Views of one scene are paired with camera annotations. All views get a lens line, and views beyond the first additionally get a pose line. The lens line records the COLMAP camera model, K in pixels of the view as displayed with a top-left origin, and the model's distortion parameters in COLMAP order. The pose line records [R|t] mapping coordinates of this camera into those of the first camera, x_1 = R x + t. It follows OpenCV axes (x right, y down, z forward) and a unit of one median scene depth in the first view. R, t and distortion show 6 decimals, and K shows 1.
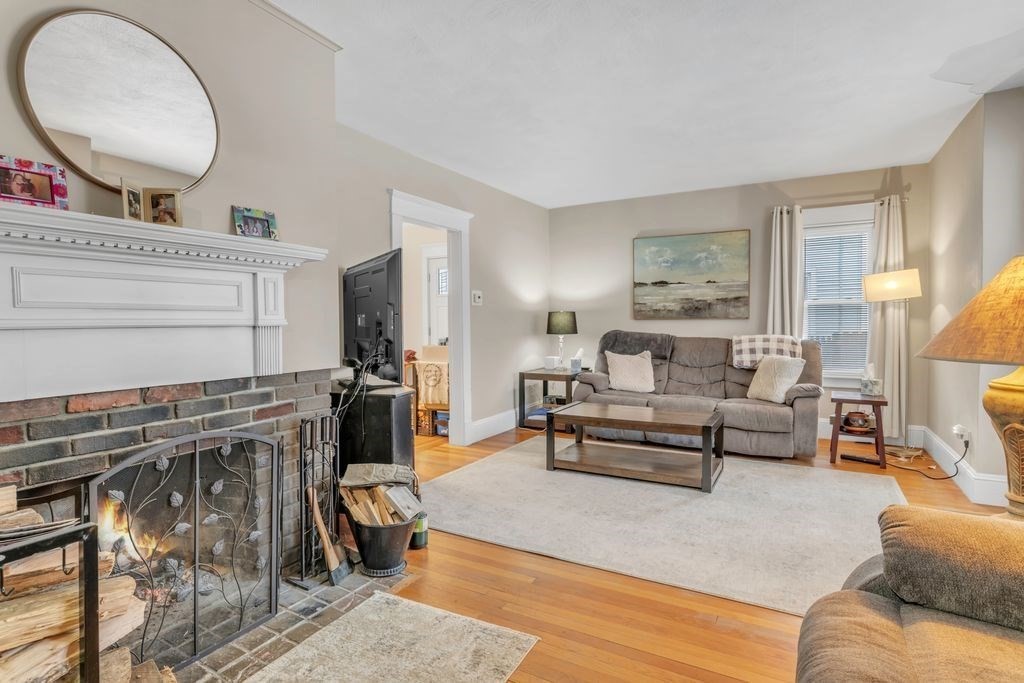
lens RADIAL K [[525.5, 0, 521.2], [0, 525.5, 336.2], [0, 0, 1]] dist [-0.023577, 0.012517]
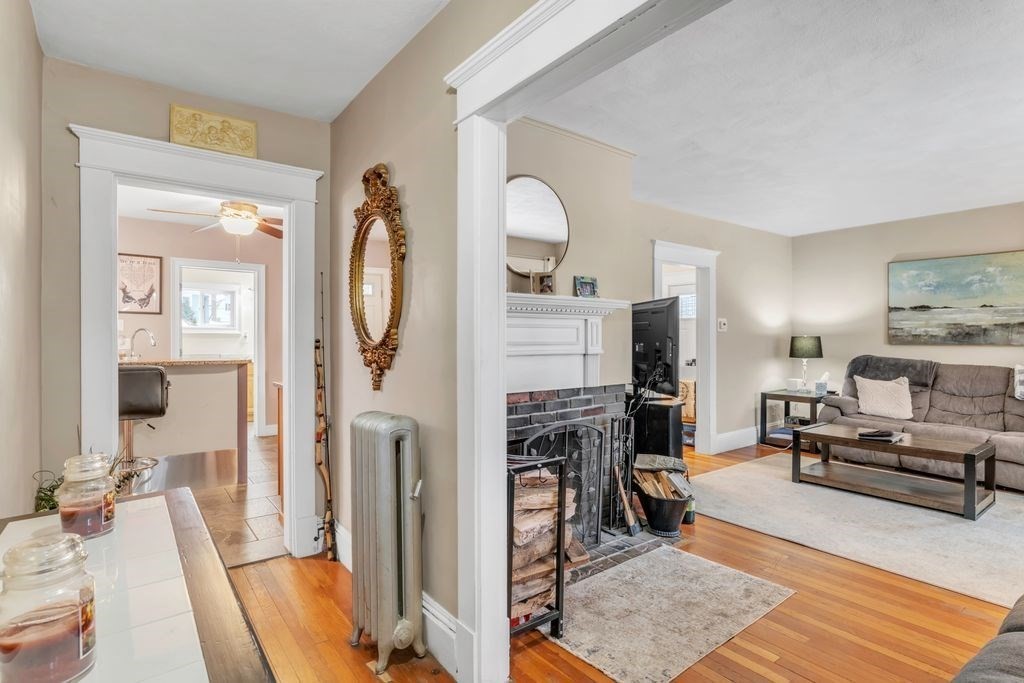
lens RADIAL K [[525.5, 0, 514.7], [0, 525.5, 339.1], [0, 0, 1]] dist [-0.023577, 0.012517]
pose [[0.913896, 0.008837, -0.405852, -0.035657], [-0.017688, 0.999680, -0.018063, -0.014371], [0.405563, 0.023686, 0.913760, -0.213435]]
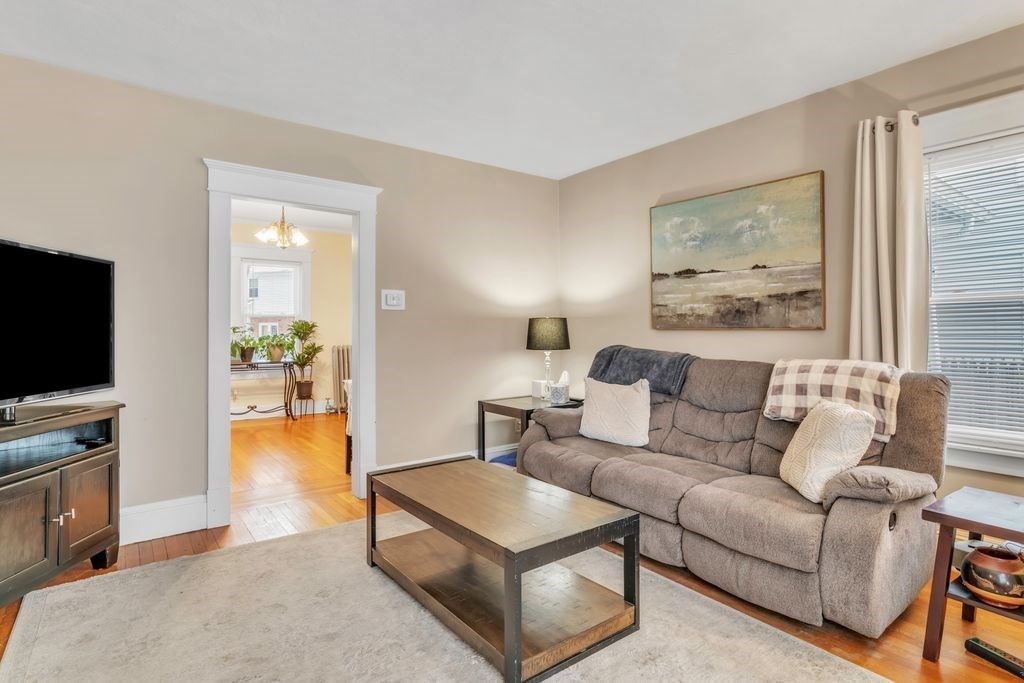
lens RADIAL K [[525.5, 0, 539.3], [0, 525.5, 324.0], [0, 0, 1]] dist [-0.023577, 0.012517]
pose [[0.918446, 0.001882, -0.395542, 0.411279], [-0.017905, 0.999161, -0.036823, -0.014450], [0.395141, 0.040902, 0.917709, 0.403776]]
